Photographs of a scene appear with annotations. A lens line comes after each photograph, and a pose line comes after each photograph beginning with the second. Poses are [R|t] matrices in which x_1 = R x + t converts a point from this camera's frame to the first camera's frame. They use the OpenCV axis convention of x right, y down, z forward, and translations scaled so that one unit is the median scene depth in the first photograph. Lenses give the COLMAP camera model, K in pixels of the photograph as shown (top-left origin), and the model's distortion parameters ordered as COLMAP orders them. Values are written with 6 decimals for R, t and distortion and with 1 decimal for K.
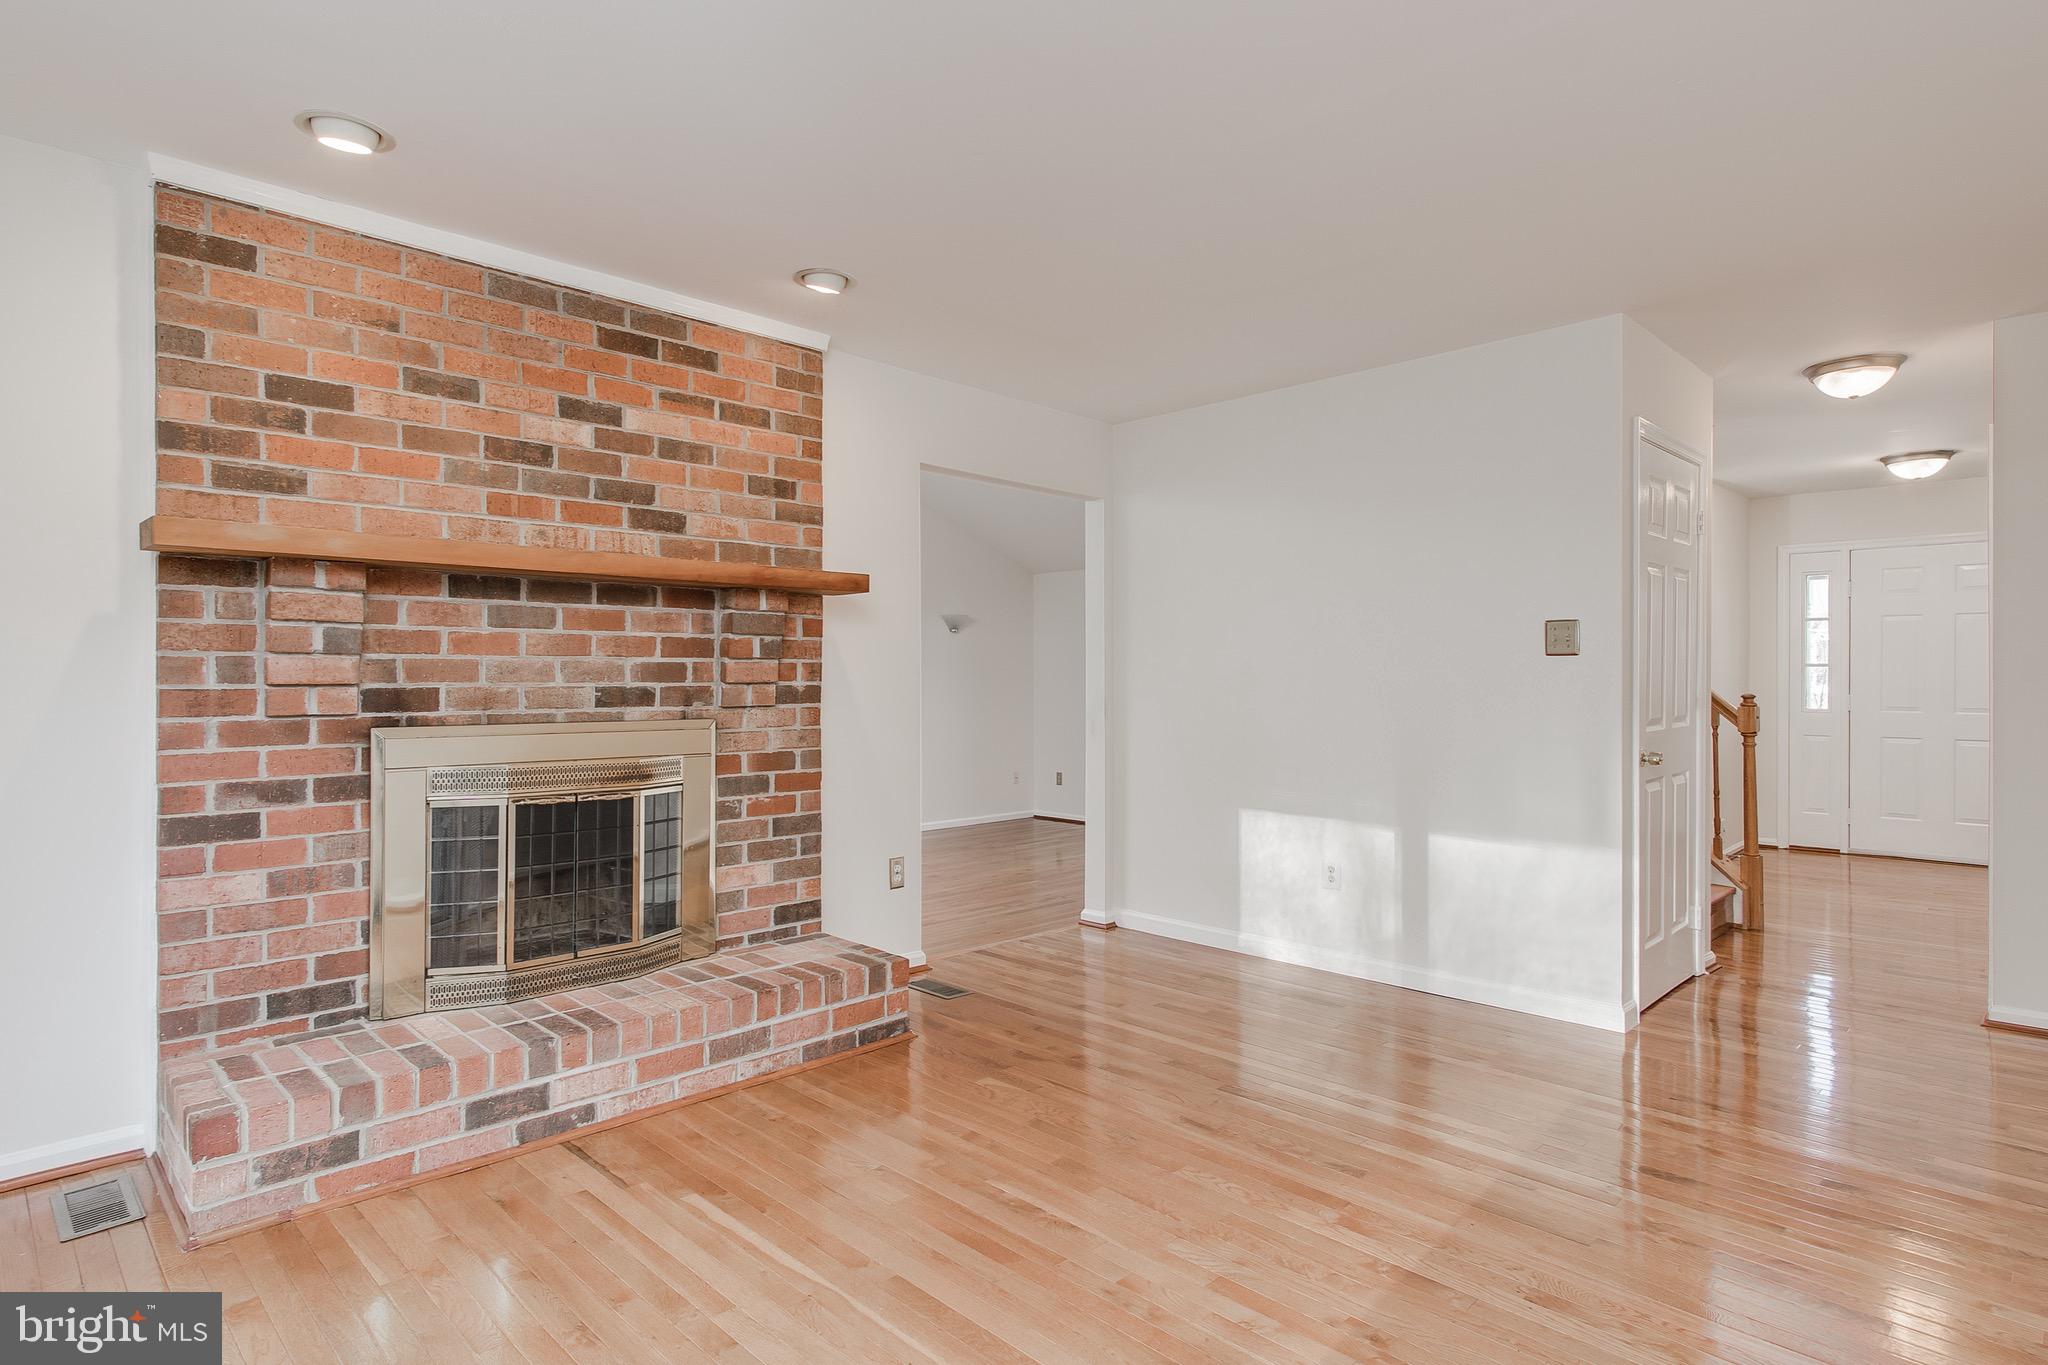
lens RADIAL K [[1095.1, 0, 1043.1], [0, 1095.1, 677.9], [0, 0, 1]] dist [0.003384, 0.007291]
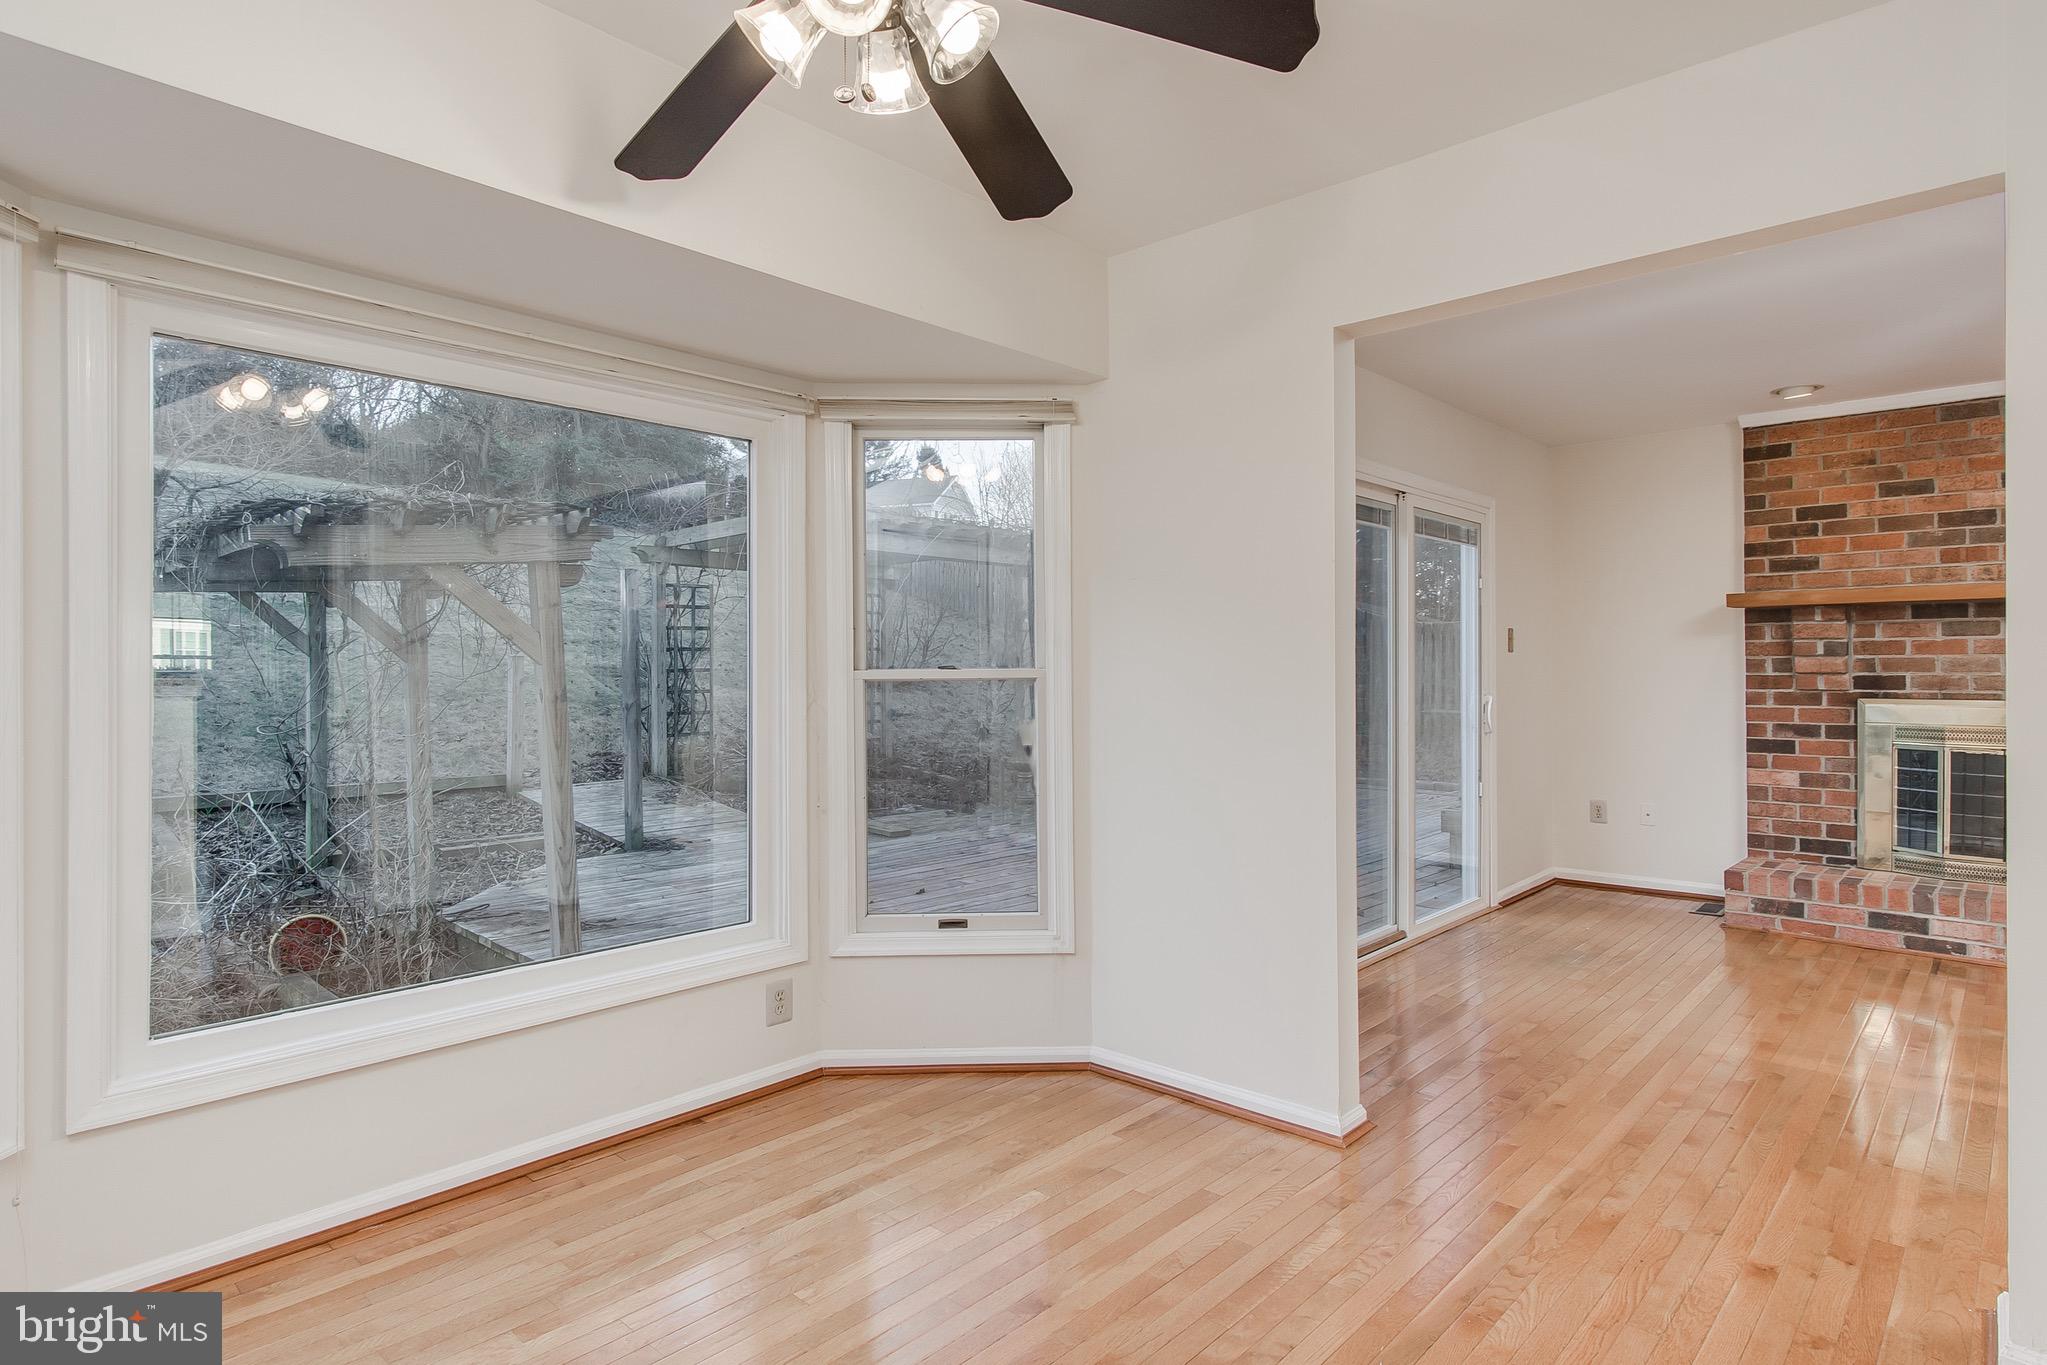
lens RADIAL K [[1094.5, 0, 1023.8], [0, 1094.5, 666.9], [0, 0, 1]] dist [0.003384, 0.007291]
pose [[0.041300, -0.000215, -0.999147, 1.031338], [0.003934, 0.999992, -0.000053, -0.008737], [0.999139, -0.003928, 0.041301, -0.371050]]
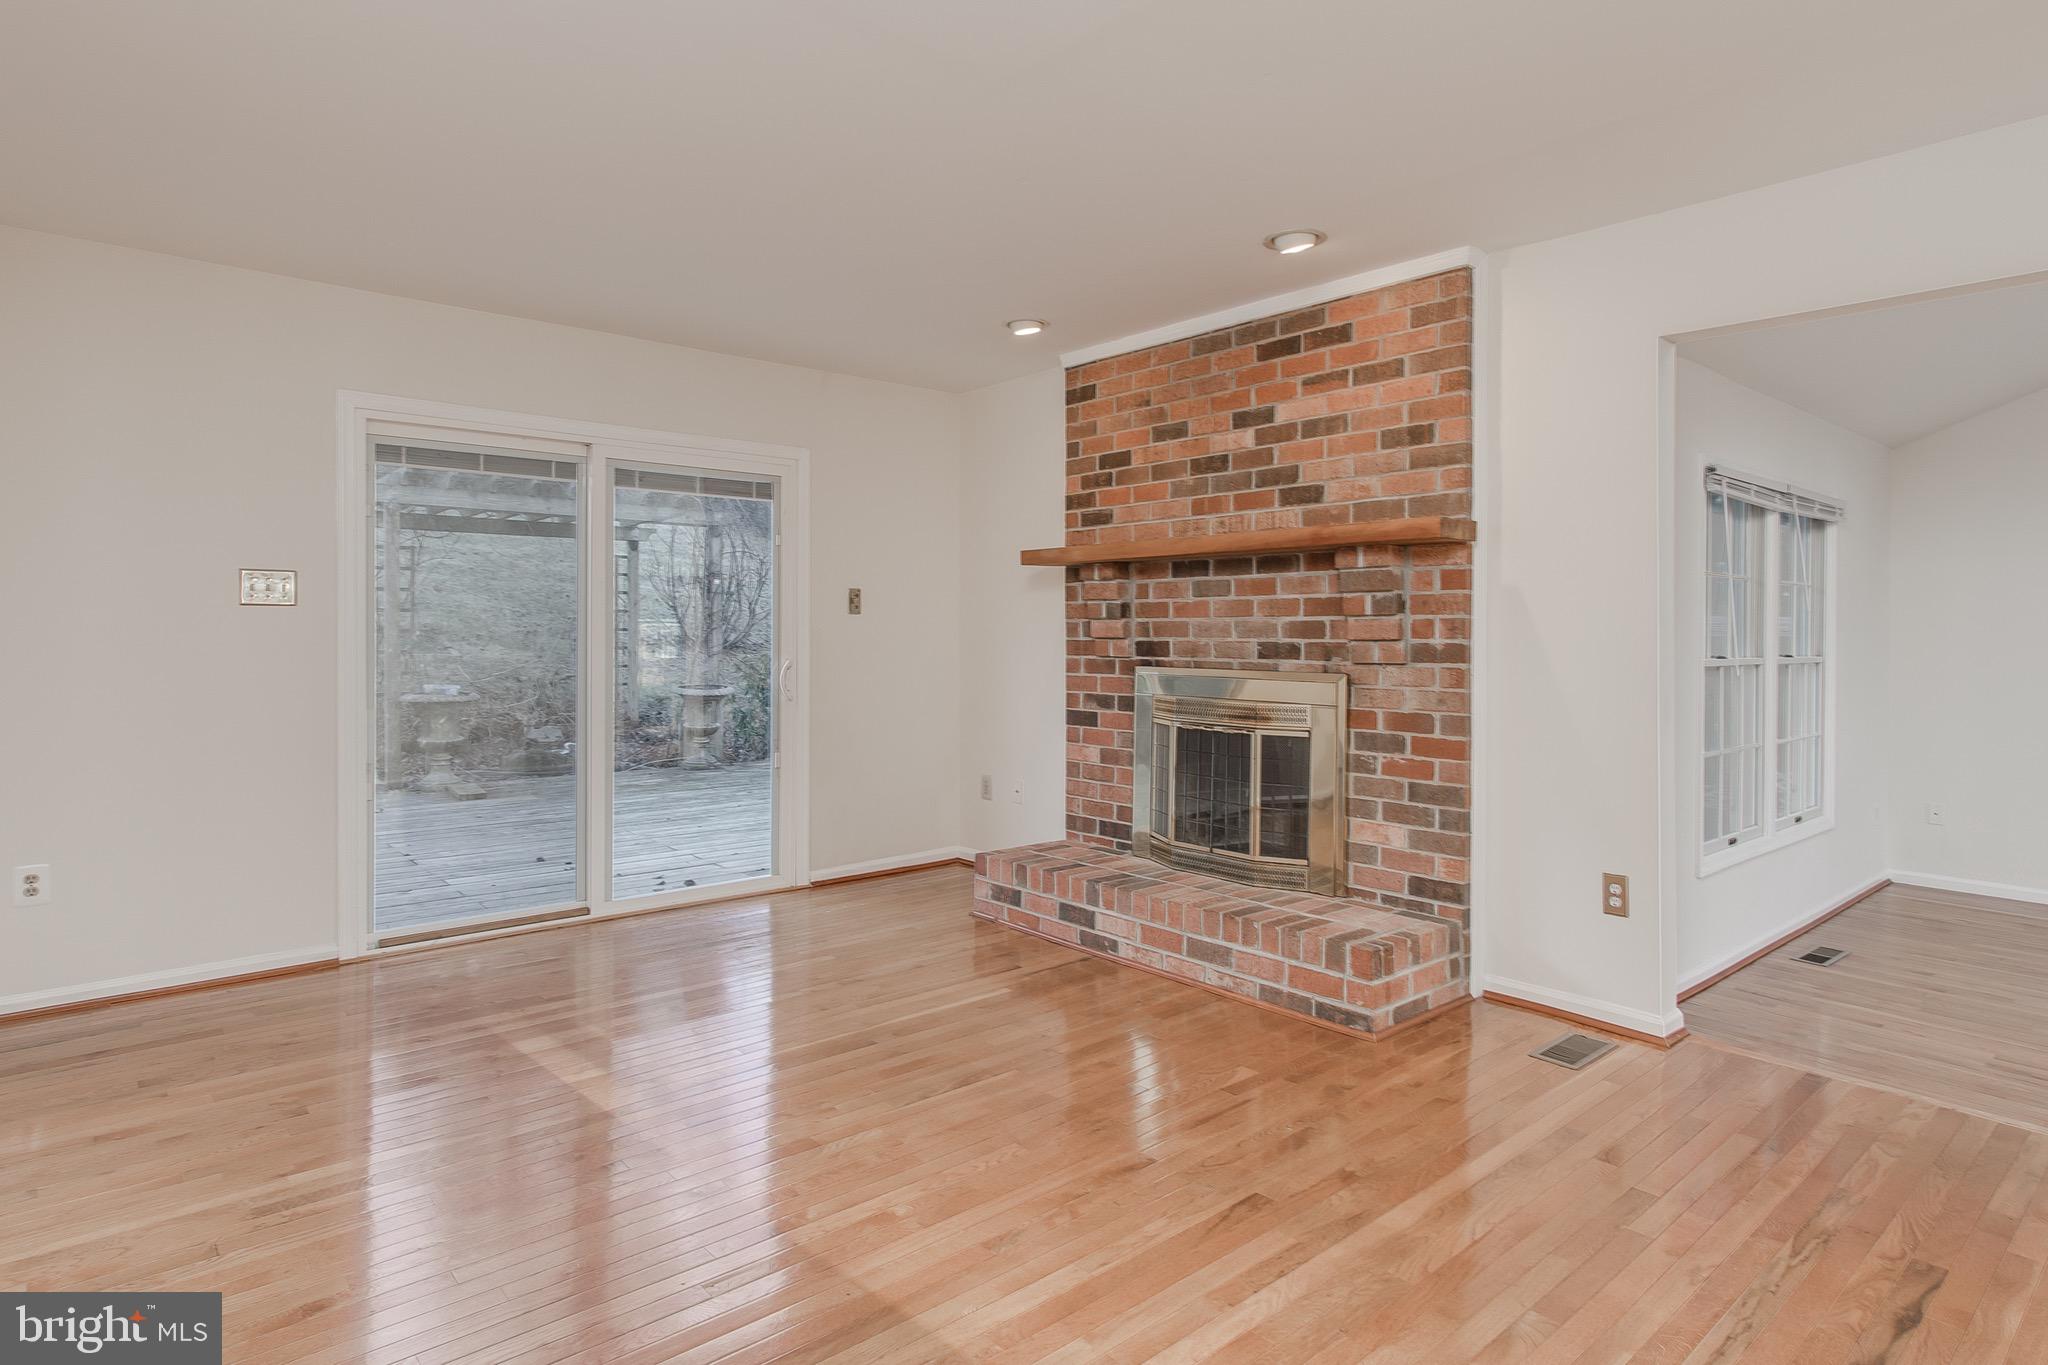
lens RADIAL K [[1095.1, 0, 1010.1], [0, 1095.1, 641.6], [0, 0, 1]] dist [0.003384, 0.007291]
pose [[-0.069107, 0.004797, -0.997598, 0.920094], [-0.006206, 0.999967, 0.005238, 0.003648], [0.997590, 0.006553, -0.069075, 0.903258]]
